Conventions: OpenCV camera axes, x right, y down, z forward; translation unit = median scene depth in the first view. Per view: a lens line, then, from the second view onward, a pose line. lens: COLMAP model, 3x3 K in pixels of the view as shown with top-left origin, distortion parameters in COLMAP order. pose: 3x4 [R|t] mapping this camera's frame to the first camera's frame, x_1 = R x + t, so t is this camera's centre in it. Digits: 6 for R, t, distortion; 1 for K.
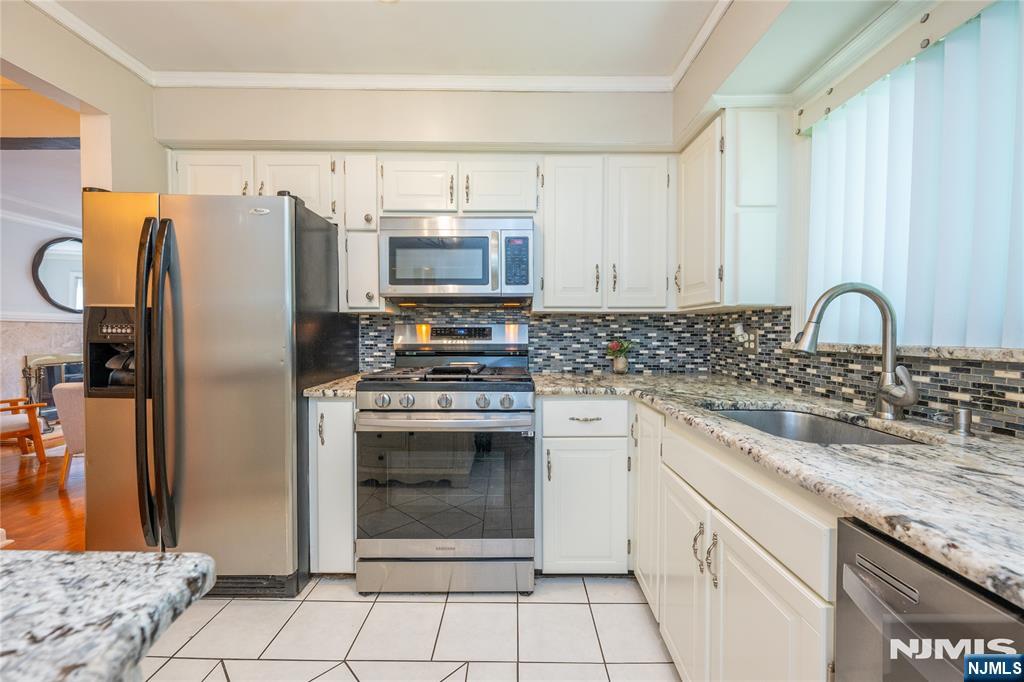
lens RADIAL K [[401.3, 0, 512.0], [0, 401.3, 343.2], [0, 0, 1]] dist [-0.001030, -0.000004]
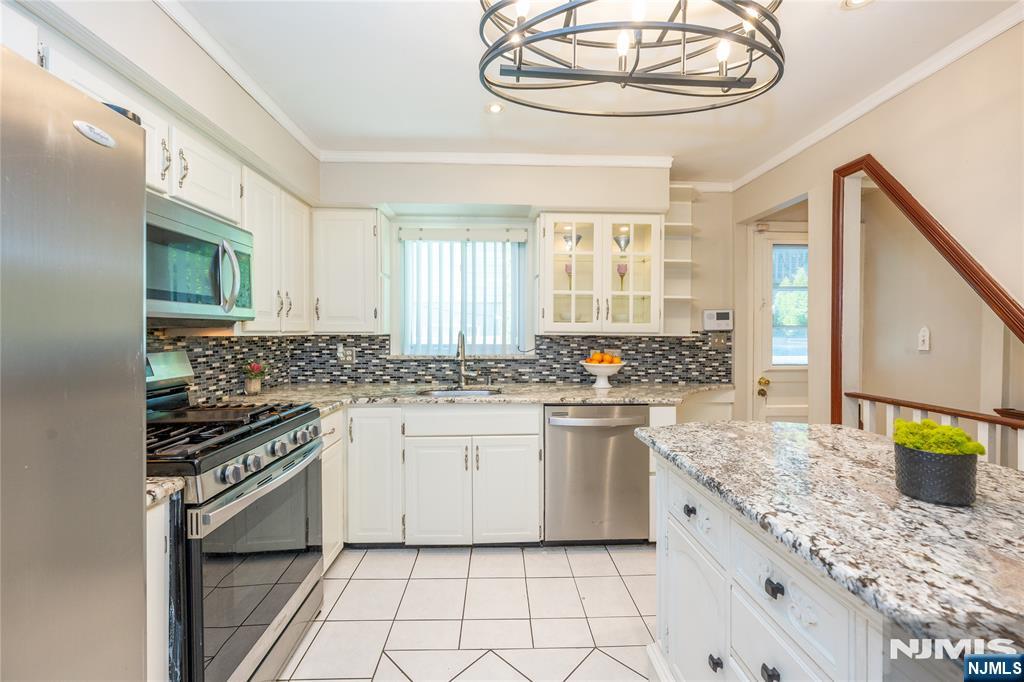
lens RADIAL K [[403.1, 0, 511.4], [0, 403.1, 336.3], [0, 0, 1]] dist [0.000526, 0.000329]
pose [[-0.038270, -0.013653, 0.999174, -0.895984], [0.025506, 0.999568, 0.014635, -0.081751], [-0.998942, 0.026045, -0.037906, 0.460639]]
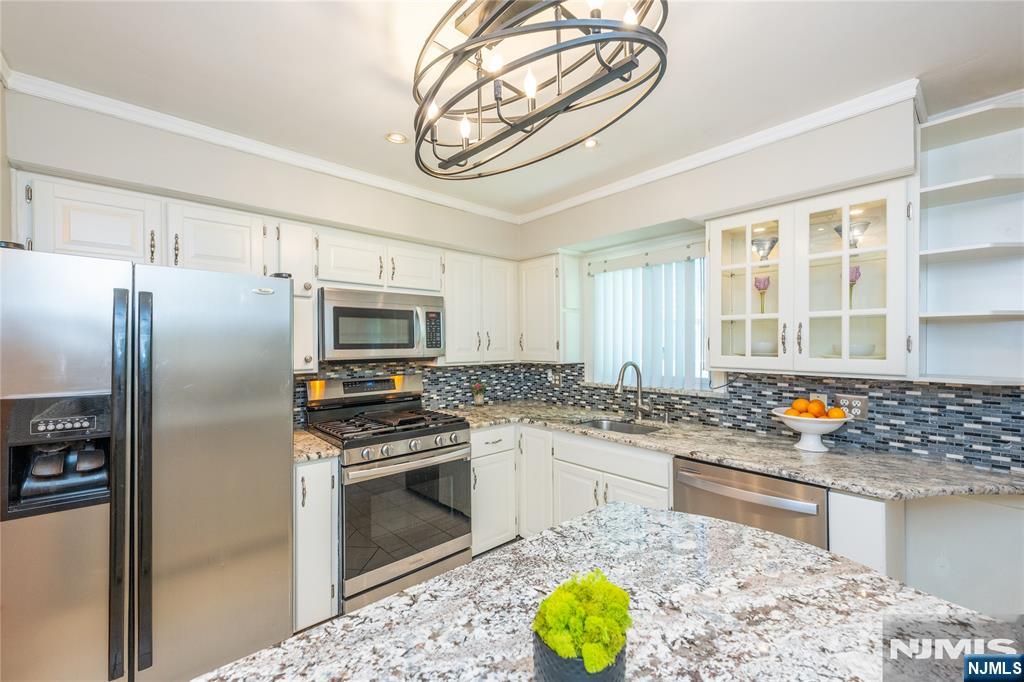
lens RADIAL K [[410.6, 0, 511.9], [0, 410.6, 344.3], [0, 0, 1]] dist [-0.001884, -0.000043]
pose [[0.746211, -0.005852, 0.665684, -0.700506], [0.024725, 0.999515, -0.018930, -0.127785], [-0.665250, 0.030585, 0.745994, -0.173057]]
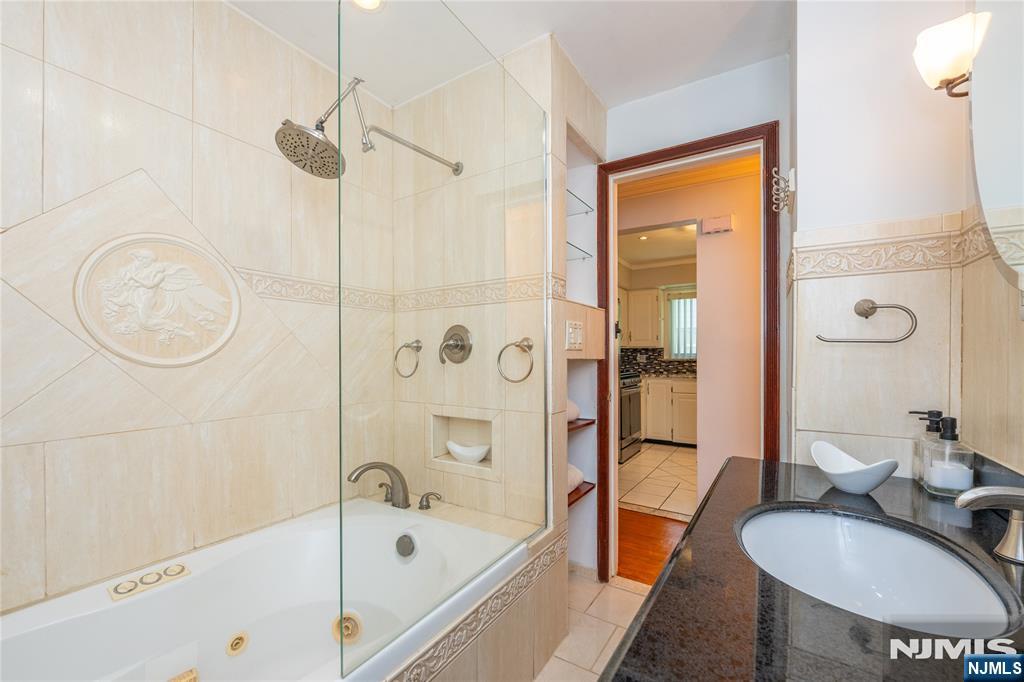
lens RADIAL K [[406.4, 0, 509.7], [0, 406.4, 355.3], [0, 0, 1]] dist [-0.000151, 0.000039]
pose [[0.544994, -0.003786, 0.838432, -2.457387], [0.026631, 0.999563, -0.012797, -0.018553], [-0.838017, 0.029302, 0.544857, 0.184285]]
